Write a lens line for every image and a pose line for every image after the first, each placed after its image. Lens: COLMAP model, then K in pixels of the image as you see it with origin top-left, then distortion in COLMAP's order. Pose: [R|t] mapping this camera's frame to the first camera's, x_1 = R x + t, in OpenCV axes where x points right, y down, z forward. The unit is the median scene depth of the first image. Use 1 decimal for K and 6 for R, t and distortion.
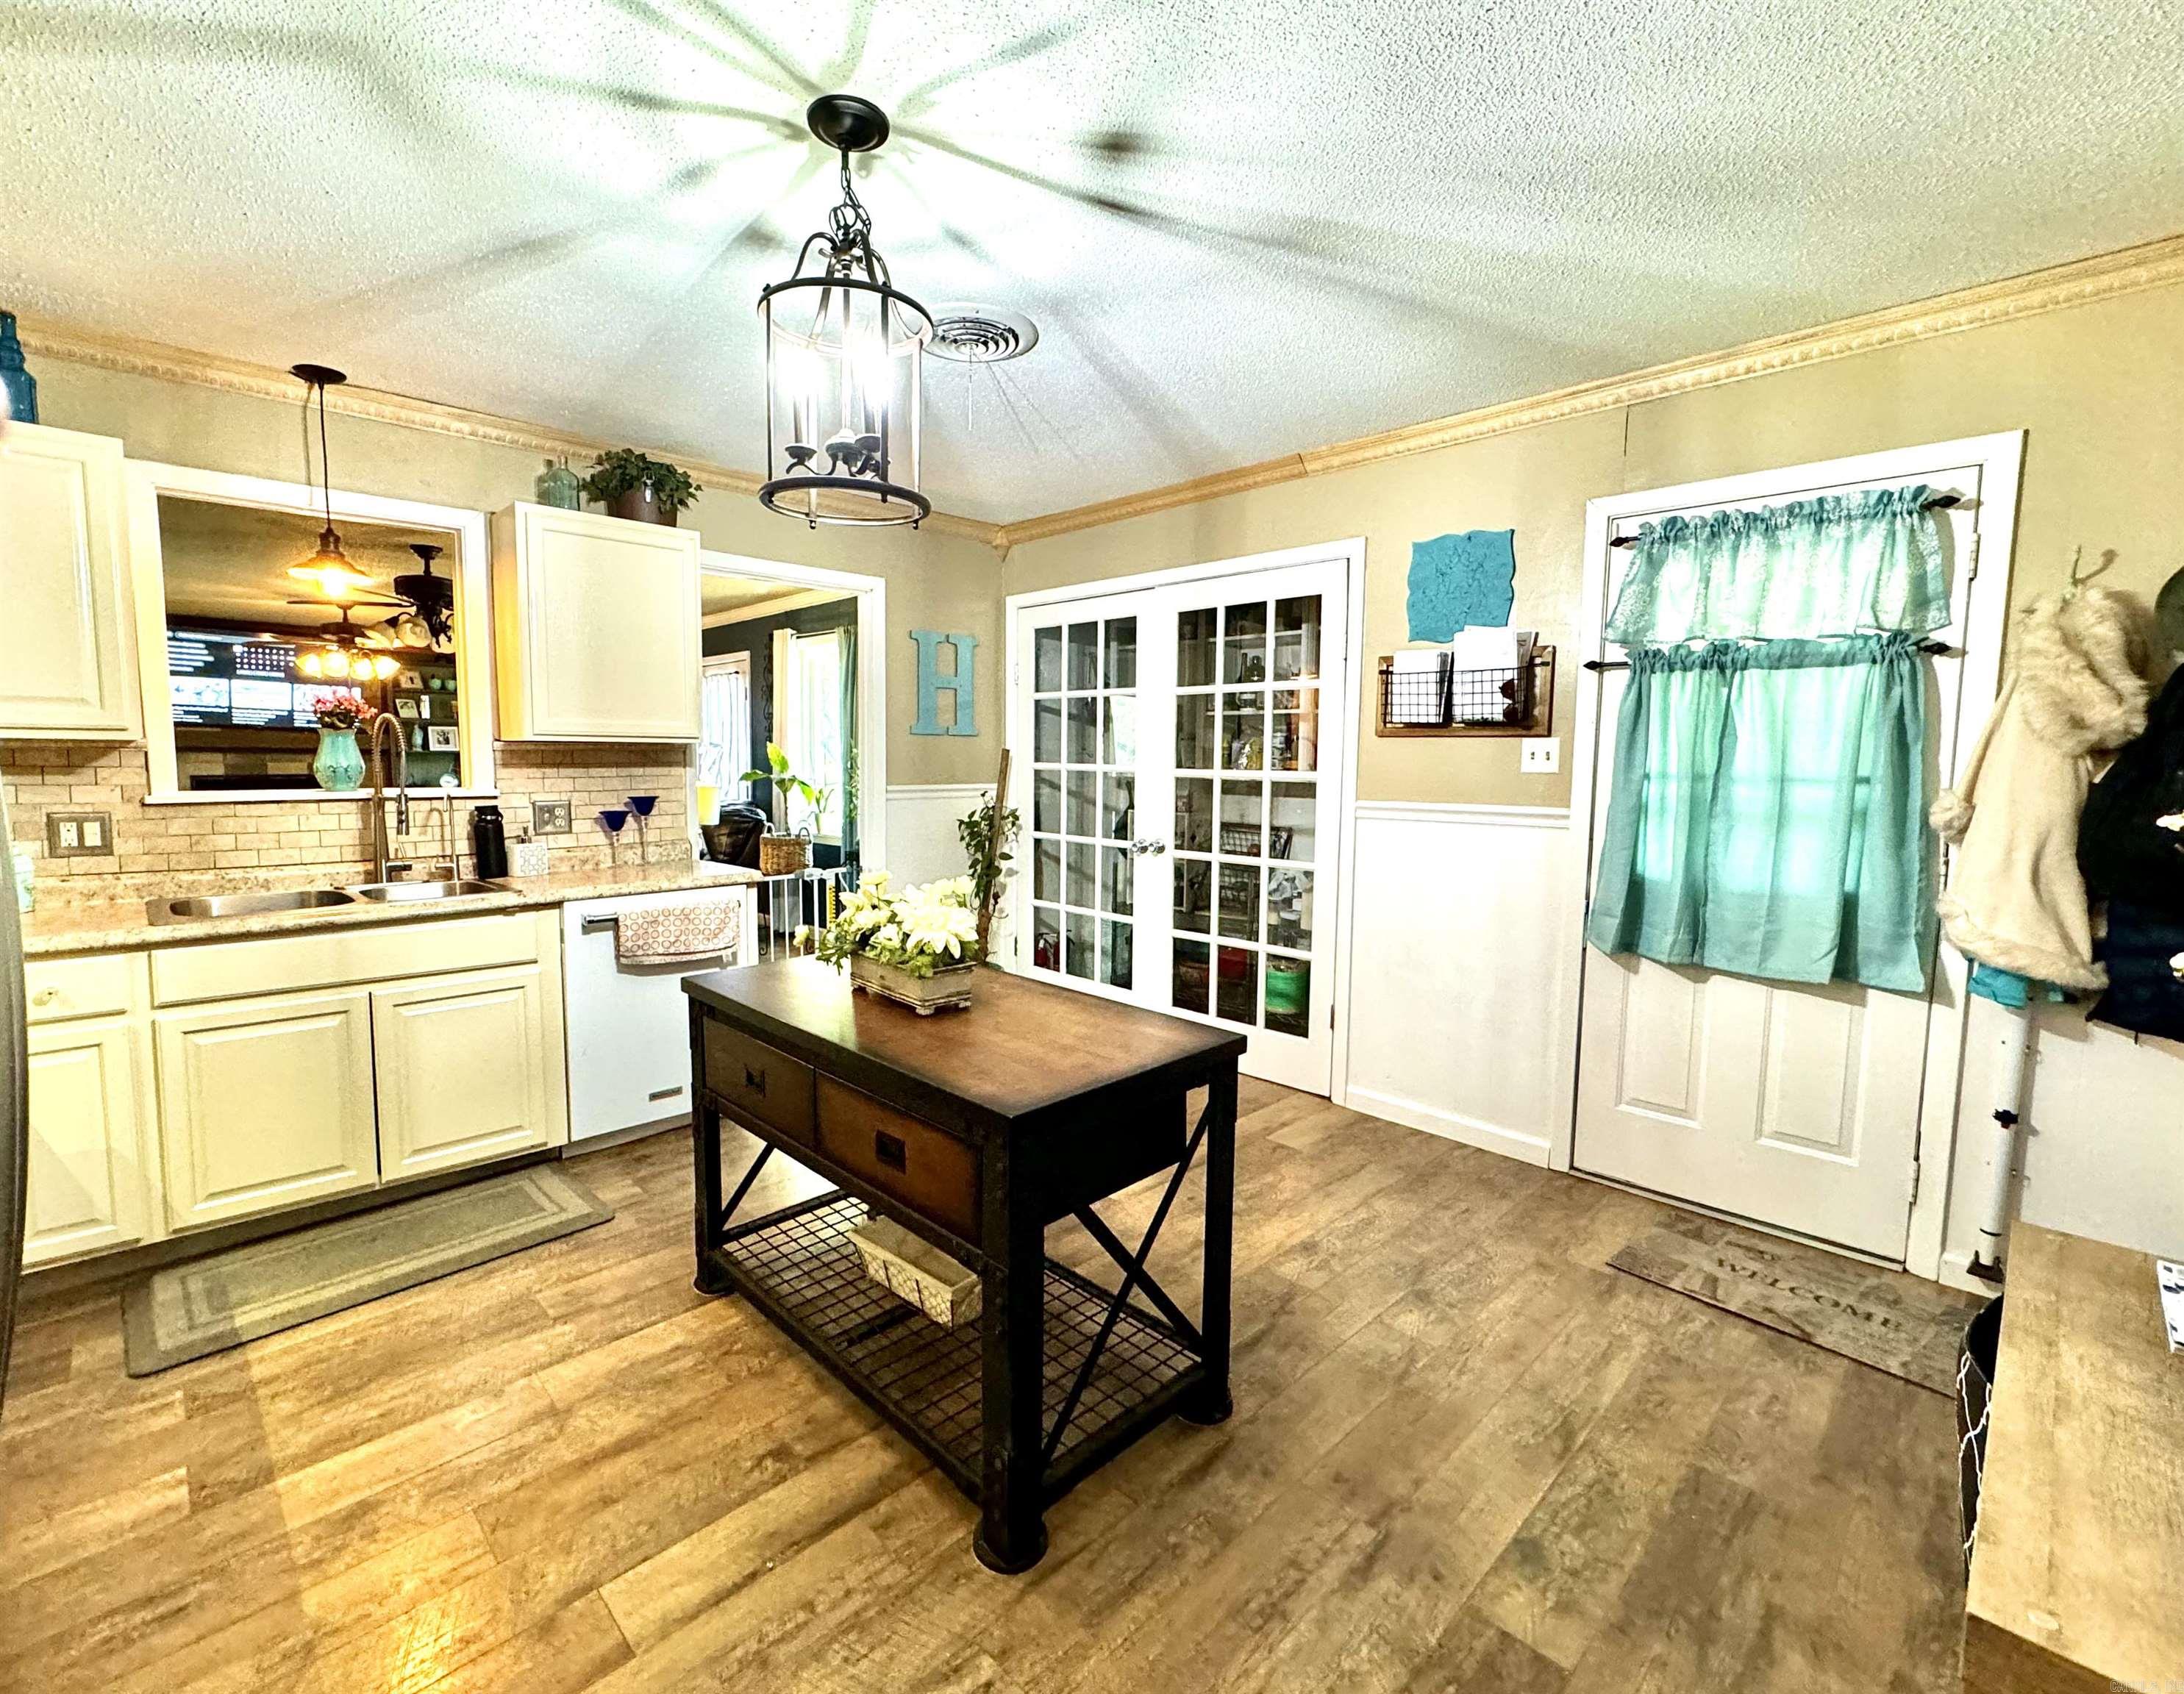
lens RADIAL K [[967.5, 0, 1053.7], [0, 967.5, 848.5], [0, 0, 1]] dist [-0.004655, -0.000286]
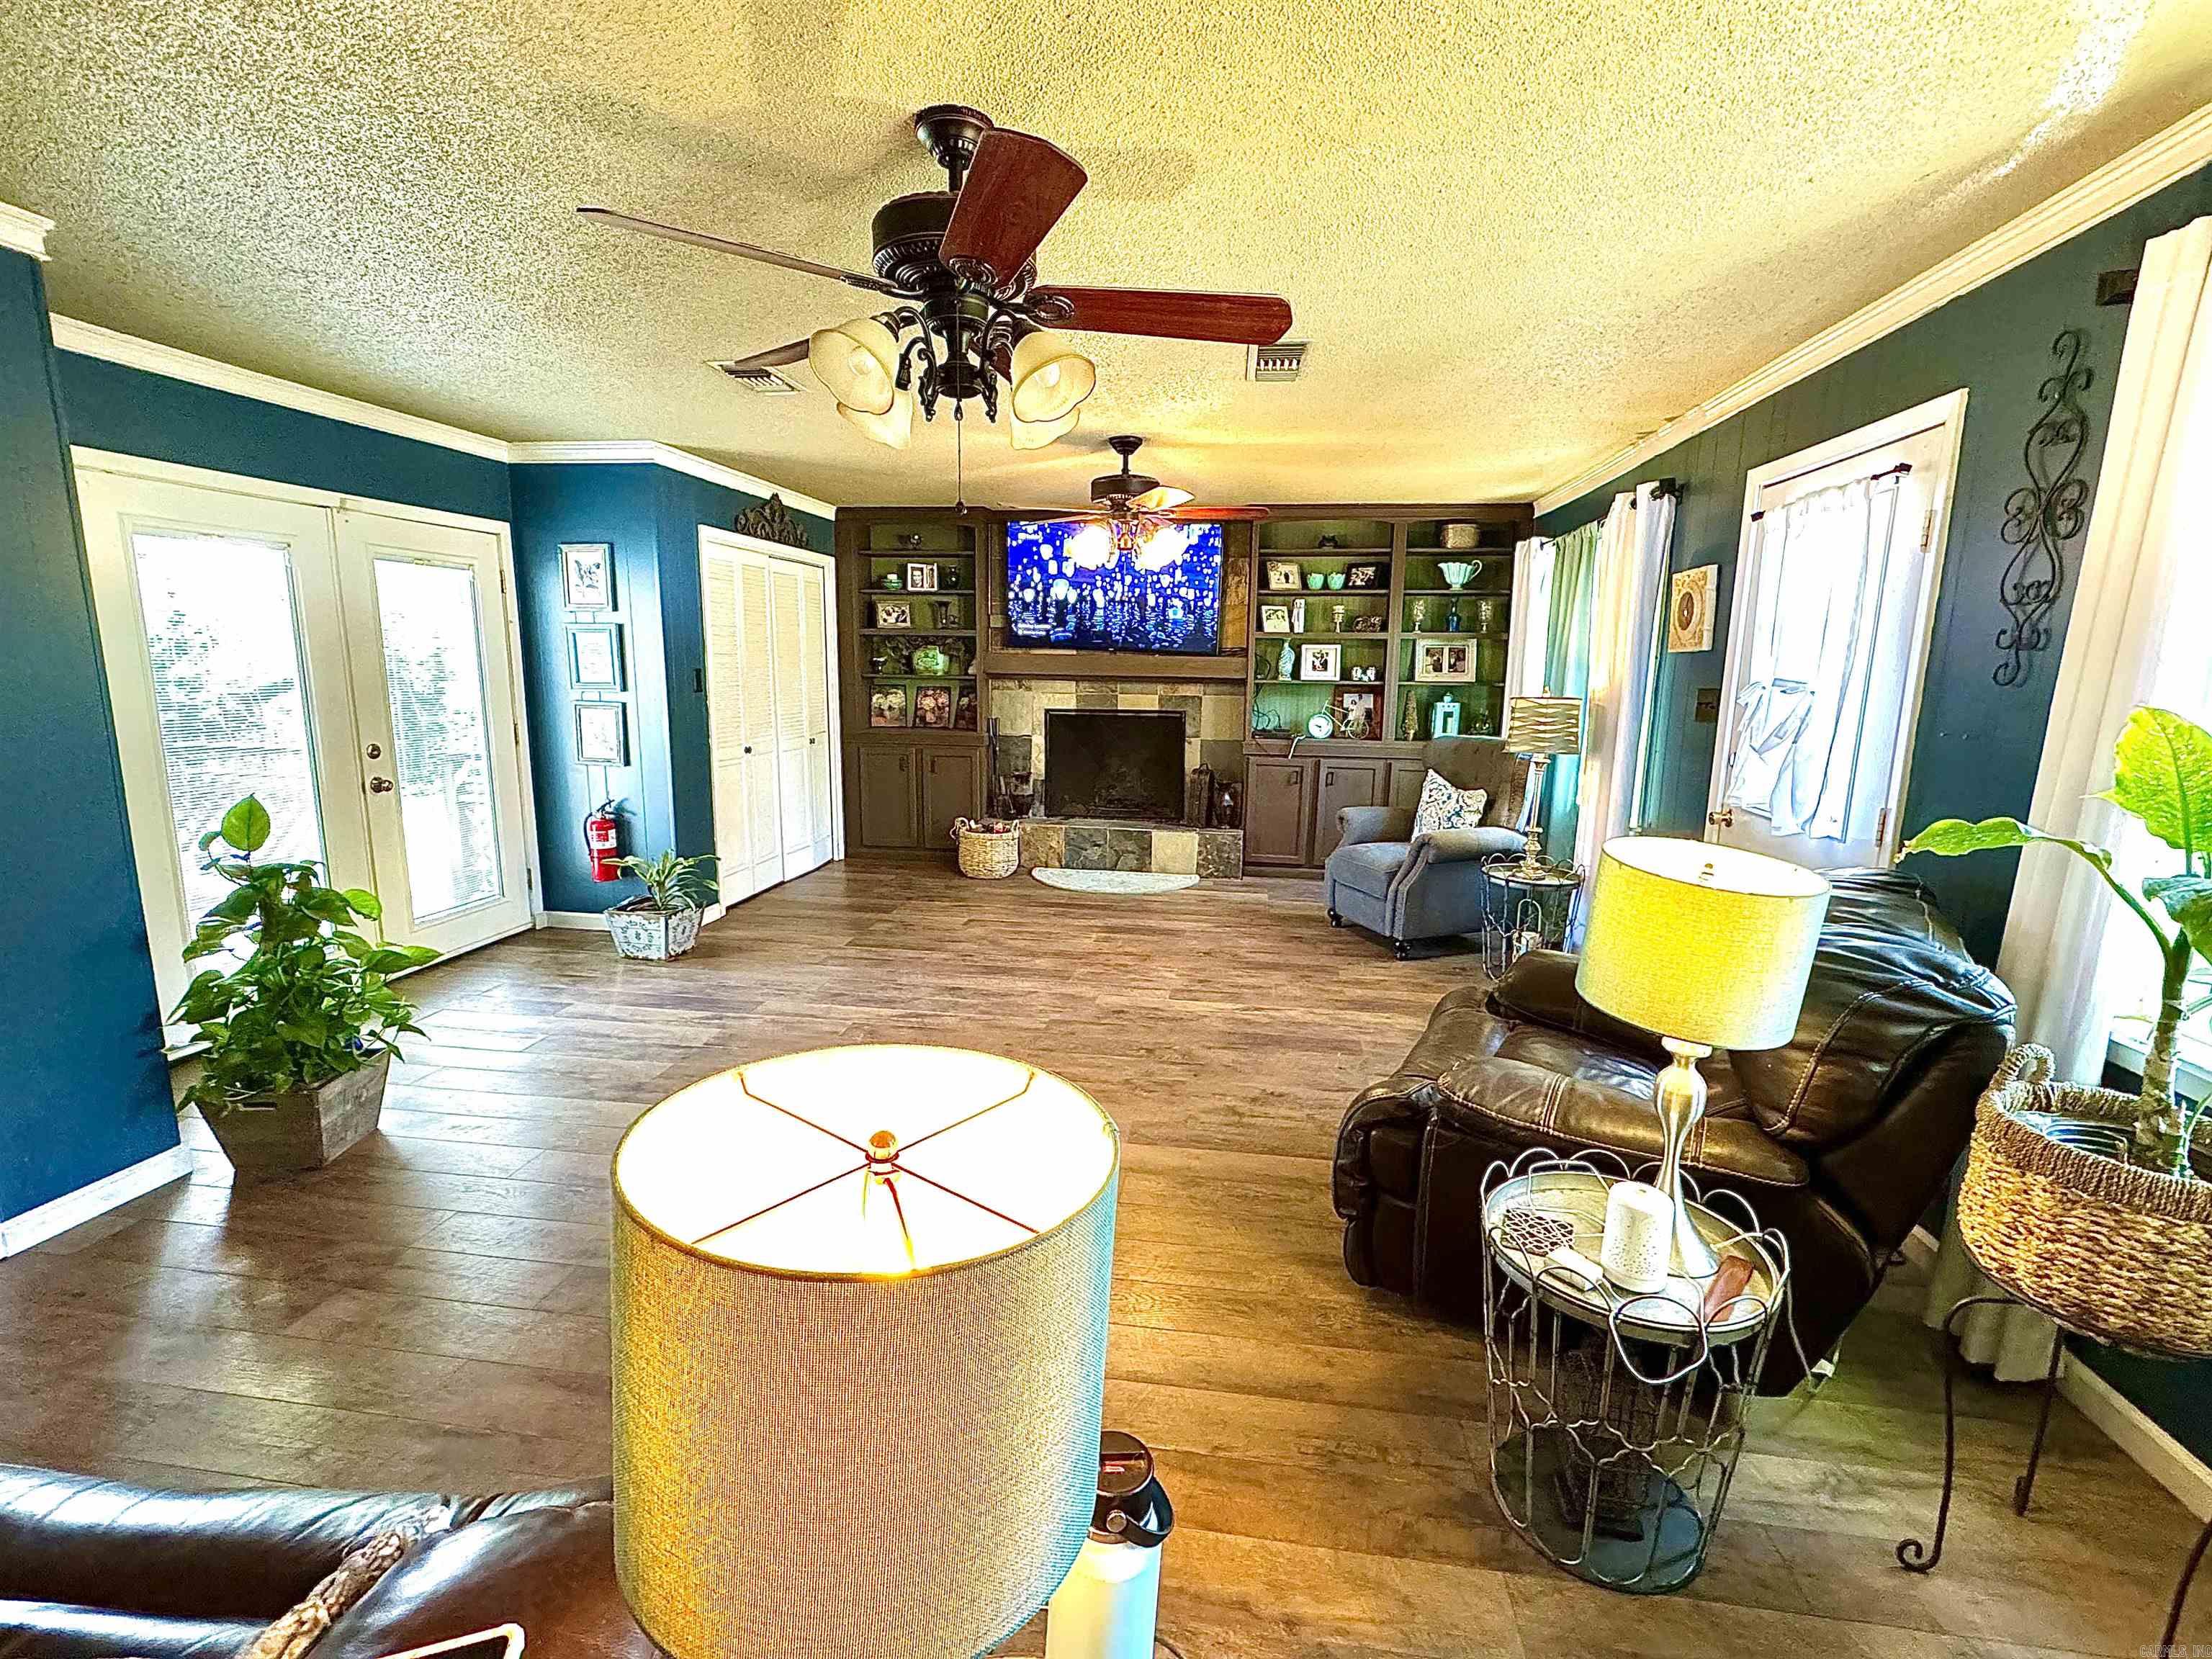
lens RADIAL K [[973.9, 0, 1106.0], [0, 973.9, 829.5], [0, 0, 1]] dist [-0.001555, -0.000008]
pose [[0.609355, 0.134874, -0.781342, -0.785817], [-0.083483, 0.990863, 0.105934, -0.262301], [0.788490, 0.000677, 0.615047, 2.096933]]
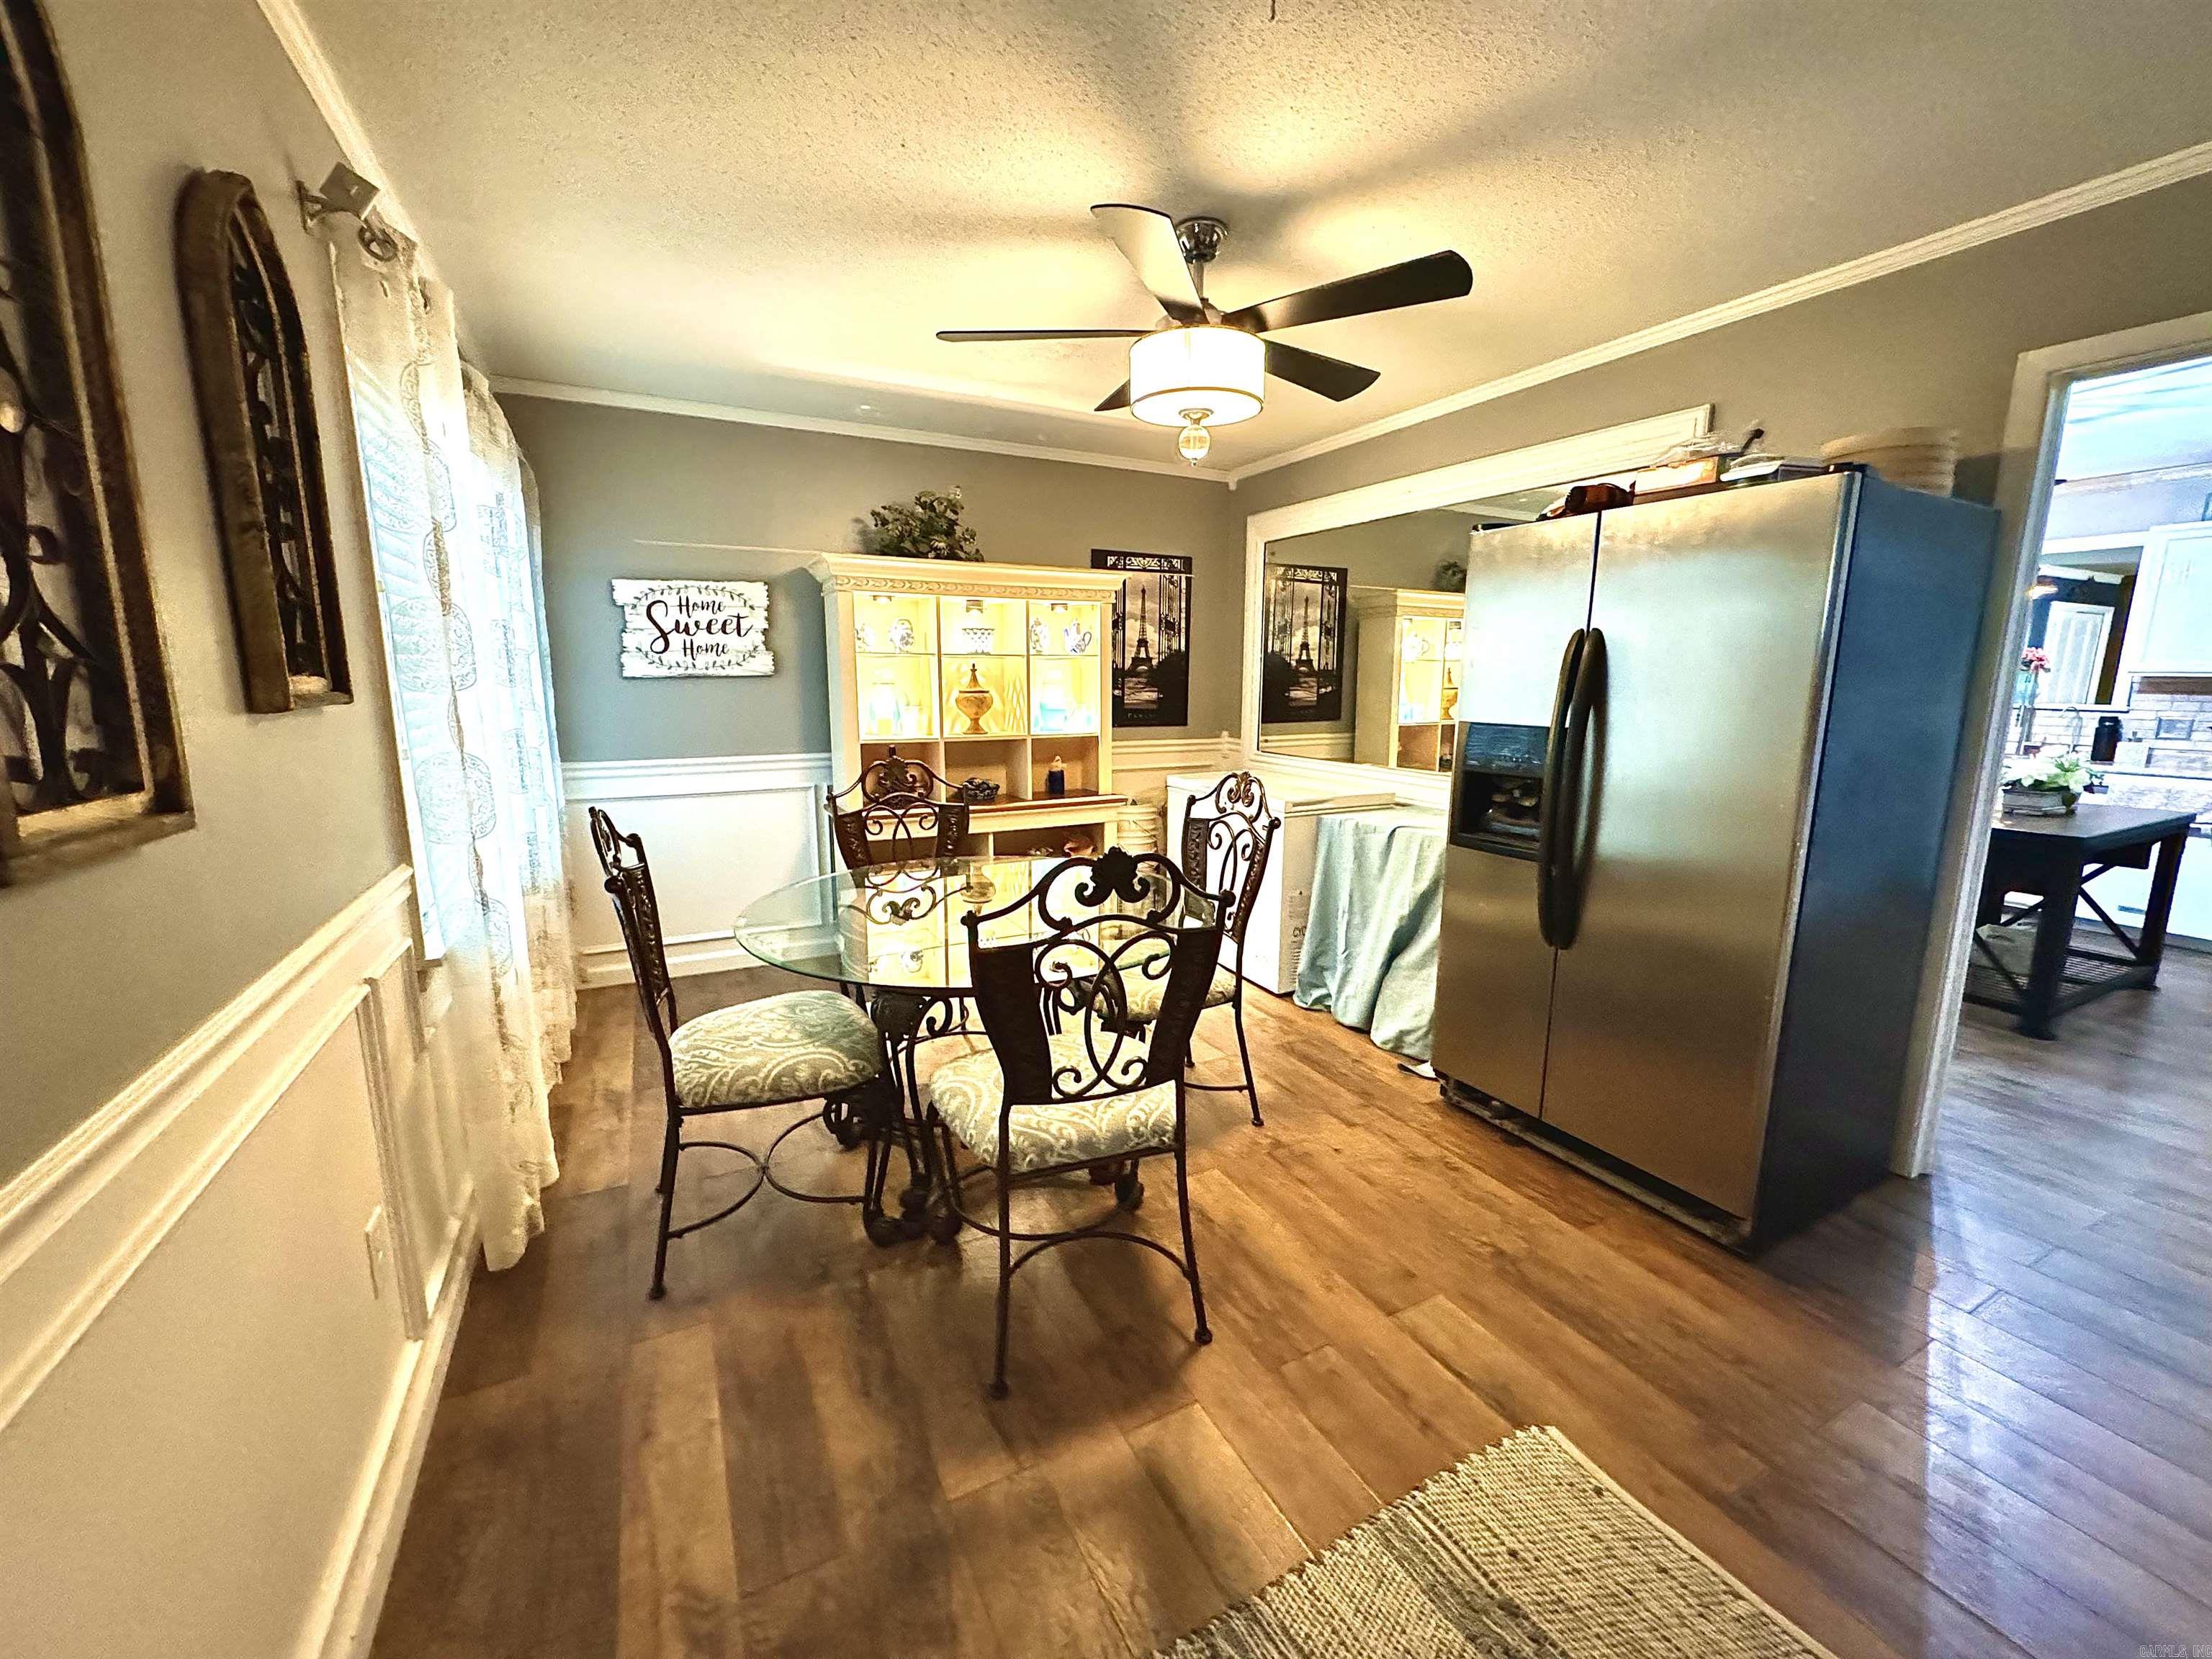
lens RADIAL K [[877.4, 0, 1106.0], [0, 877.4, 829.5], [0, 0, 1]] dist [-0.002116, -0.000240]
pose [[-0.289414, 0.159572, -0.943810, 2.118785], [-0.100266, 0.975528, 0.195681, 0.036041], [0.951938, 0.151265, -0.266332, -0.301670]]
